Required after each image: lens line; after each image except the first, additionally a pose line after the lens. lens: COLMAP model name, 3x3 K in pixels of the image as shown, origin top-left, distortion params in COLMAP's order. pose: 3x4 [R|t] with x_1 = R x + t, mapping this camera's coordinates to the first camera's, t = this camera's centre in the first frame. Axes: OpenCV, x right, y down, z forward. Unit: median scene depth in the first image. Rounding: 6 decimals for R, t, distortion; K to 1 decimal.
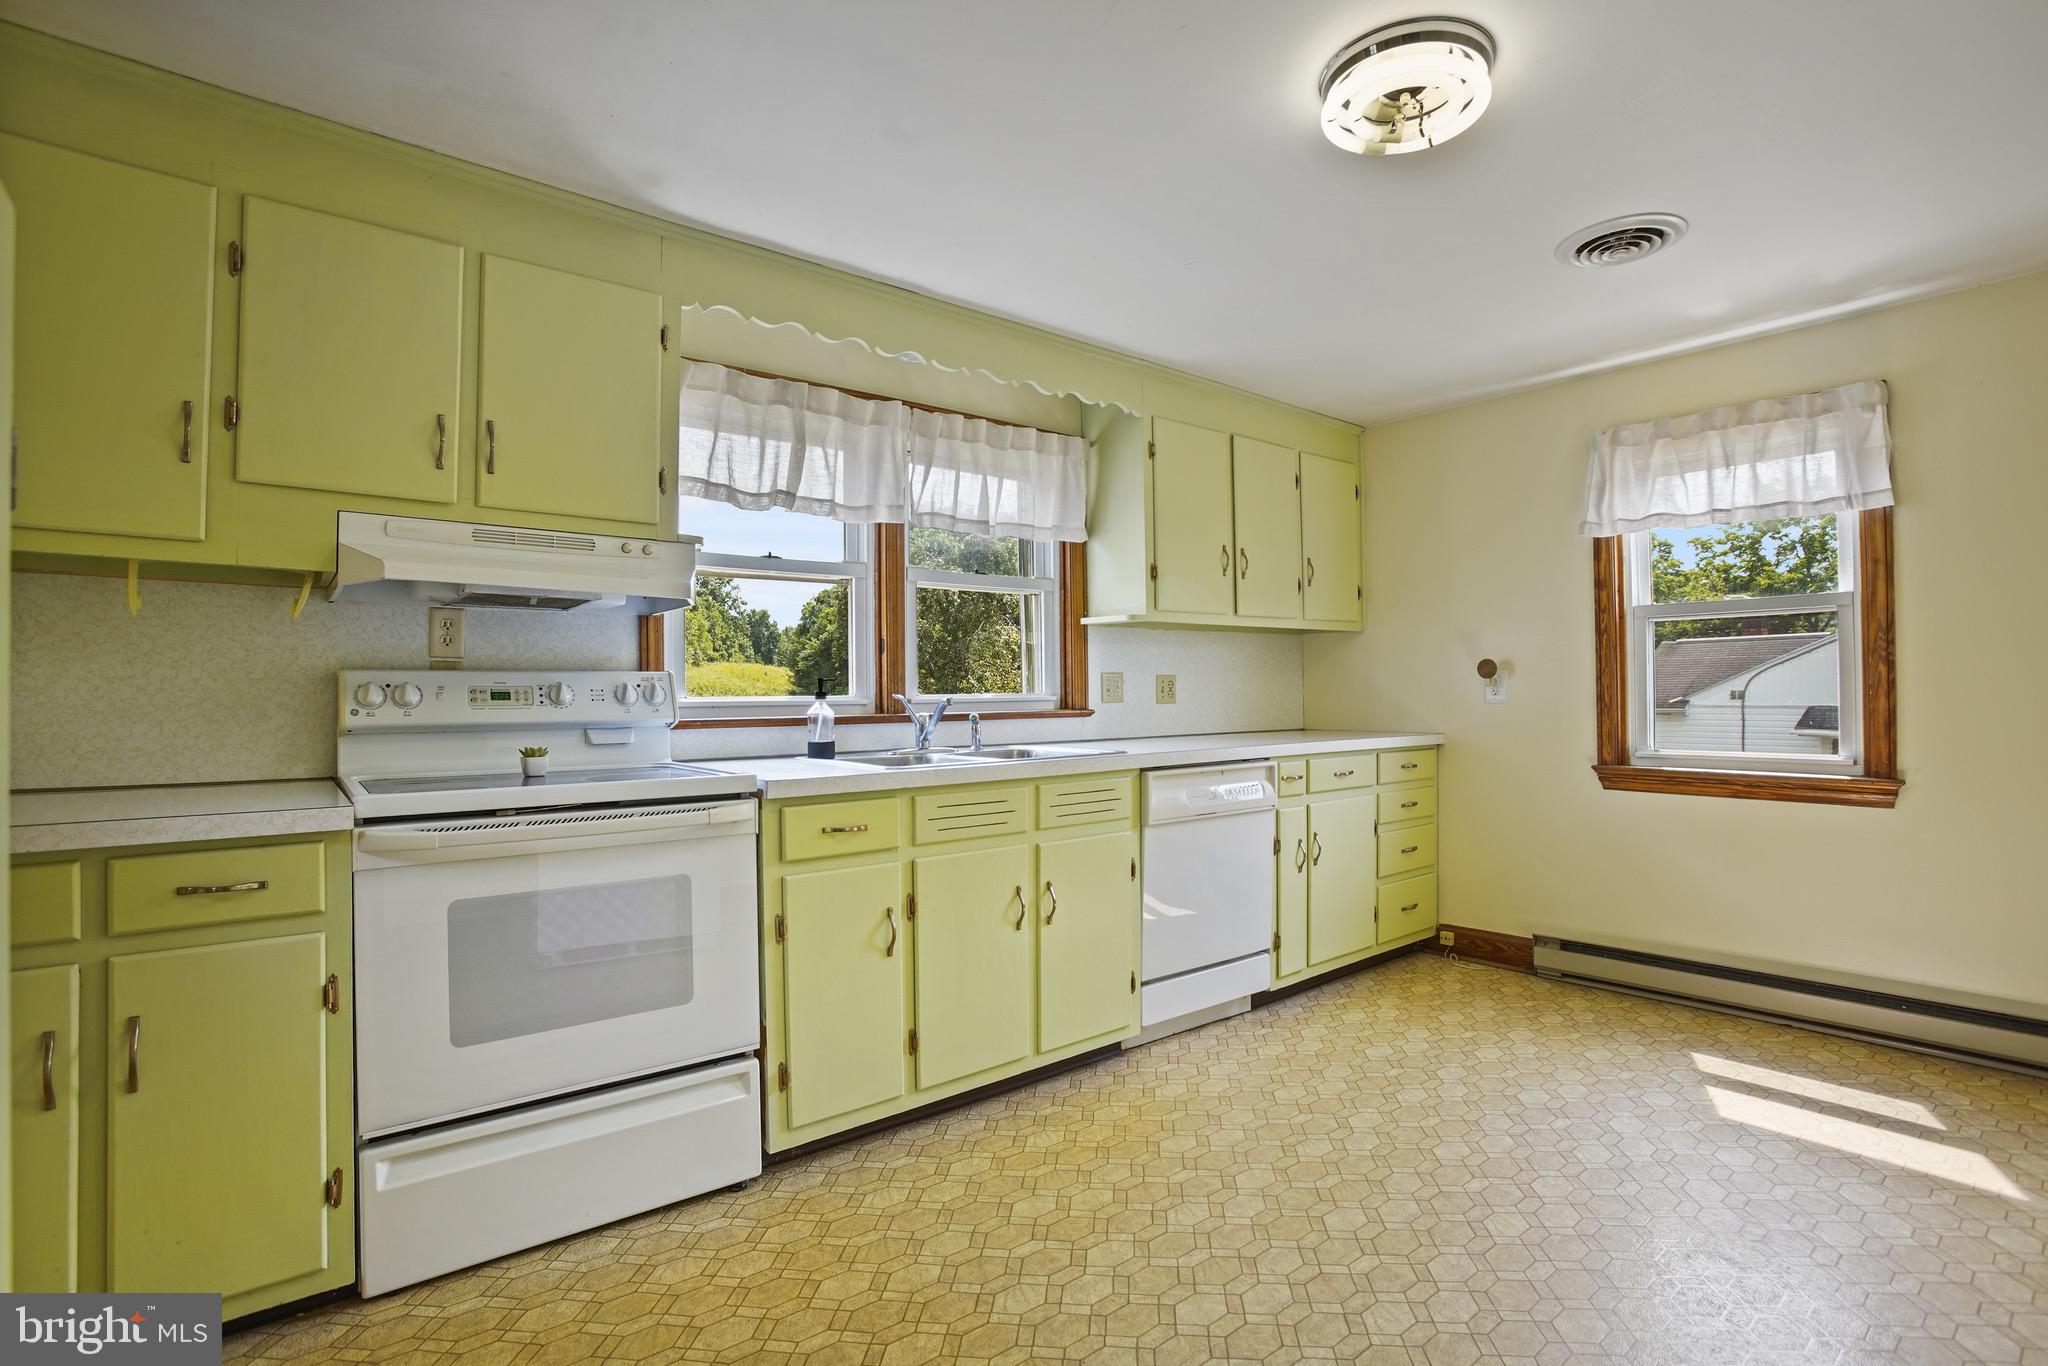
lens RADIAL K [[984.6, 0, 1007.4], [0, 984.6, 663.5], [0, 0, 1]] dist [-0.074706, 0.033745]
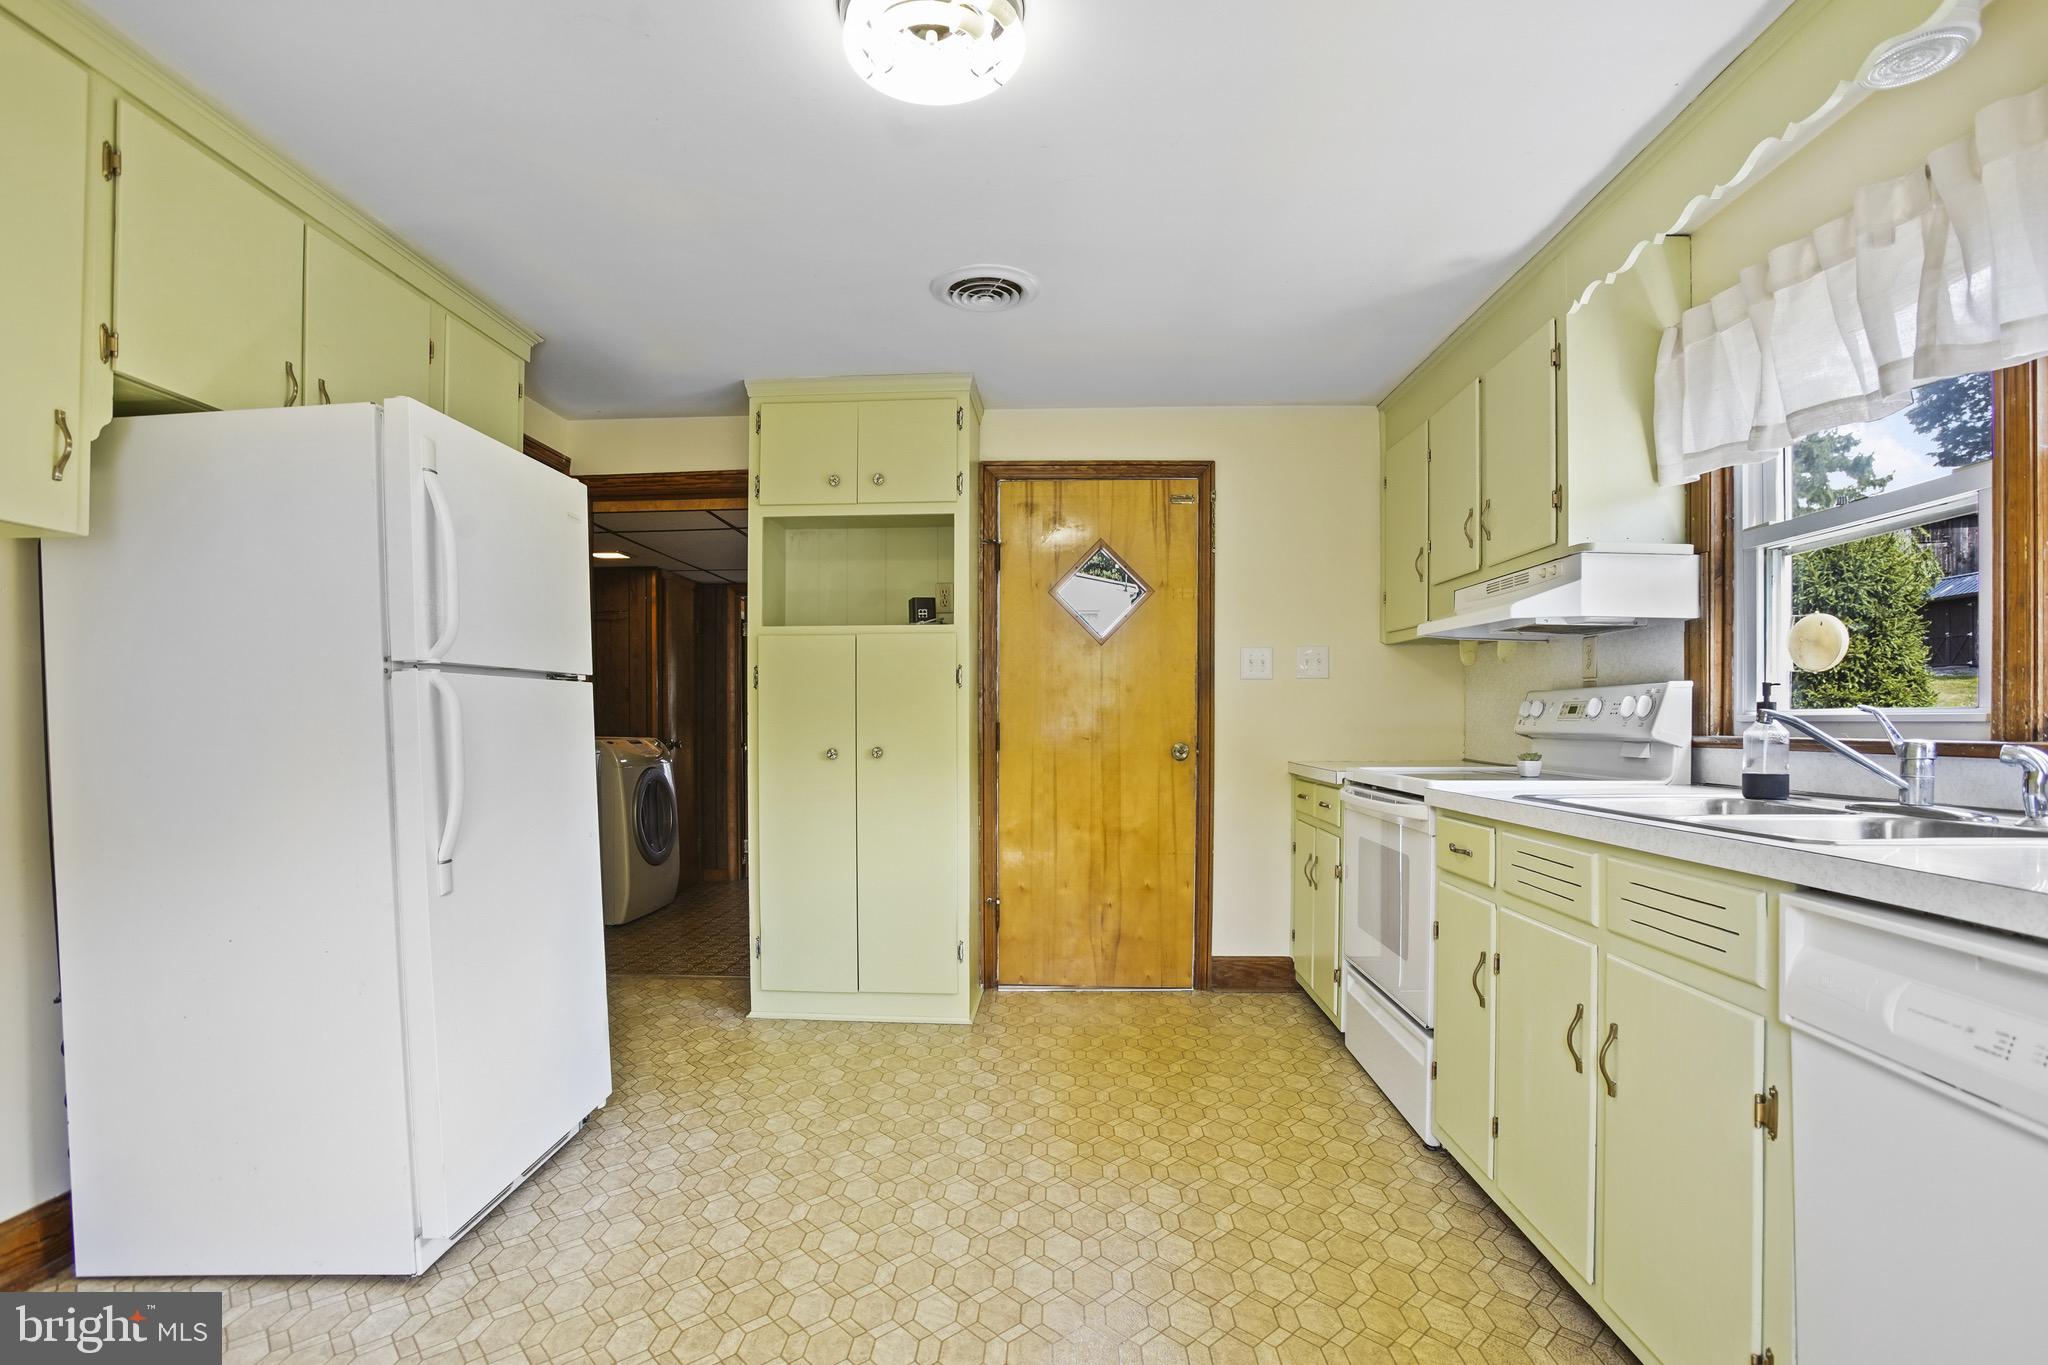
lens RADIAL K [[1015.3, 0, 1028.4], [0, 1015.3, 720.0], [0, 0, 1]] dist [-0.016962, -0.000043]
pose [[-0.655733, 0.006949, -0.754961, 0.660286], [0.029765, 0.999418, -0.016653, 0.036565], [0.754406, -0.033391, -0.655558, 1.033647]]
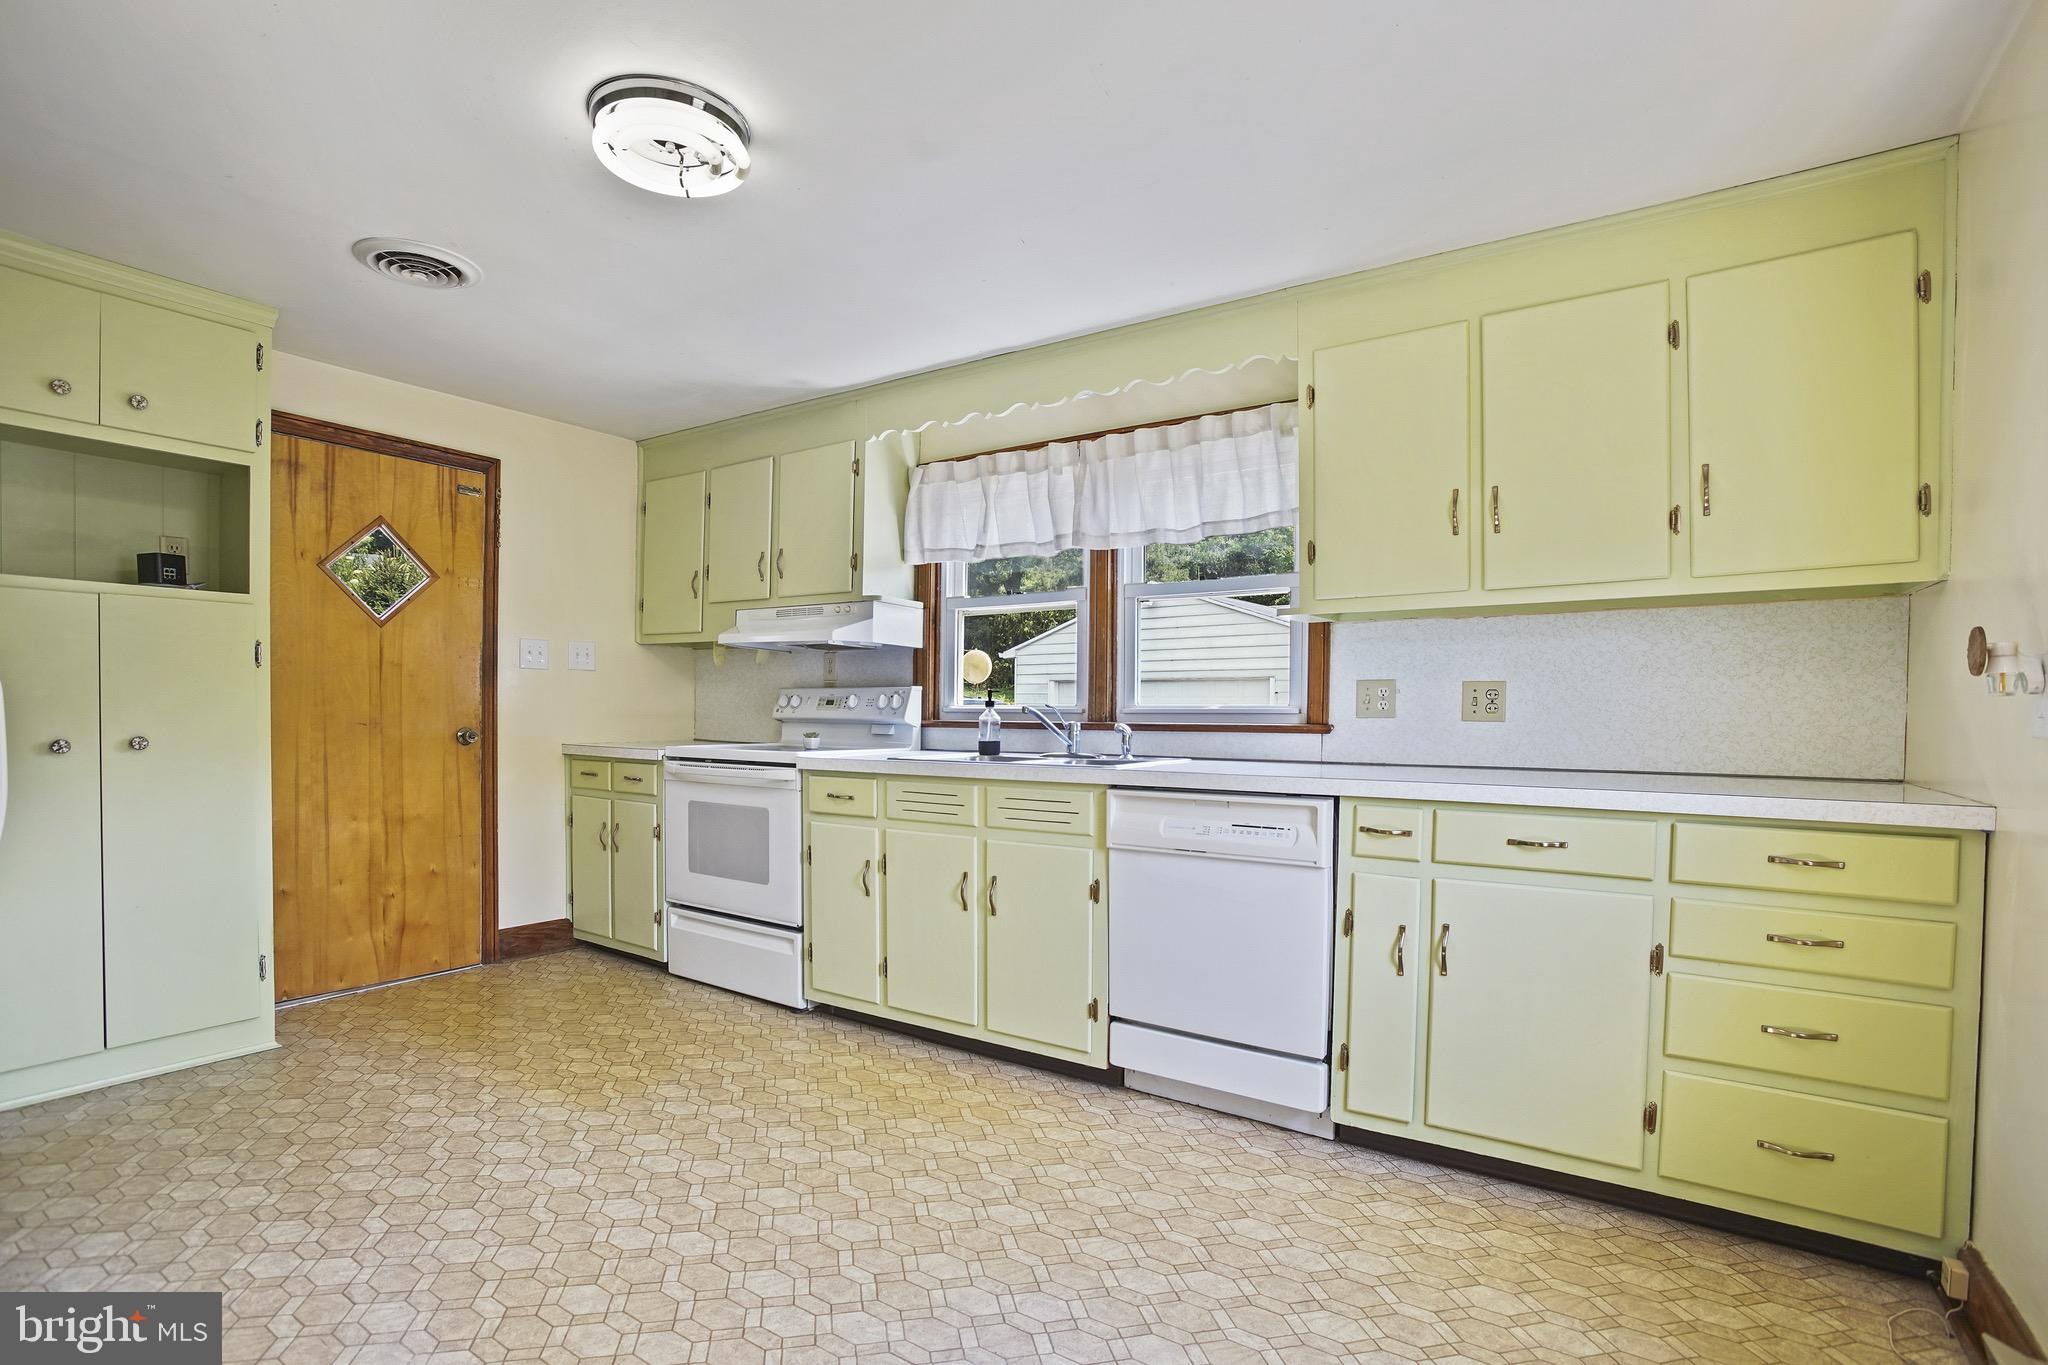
lens RADIAL K [[975.8, 0, 1035.3], [0, 975.8, 718.5], [0, 0, 1]] dist [-0.081917, 0.033330]
pose [[0.300469, 0.017667, -0.953628, 0.973673], [0.019389, 0.999509, 0.024627, 0.020920], [0.953595, -0.025889, 0.299979, 0.656852]]
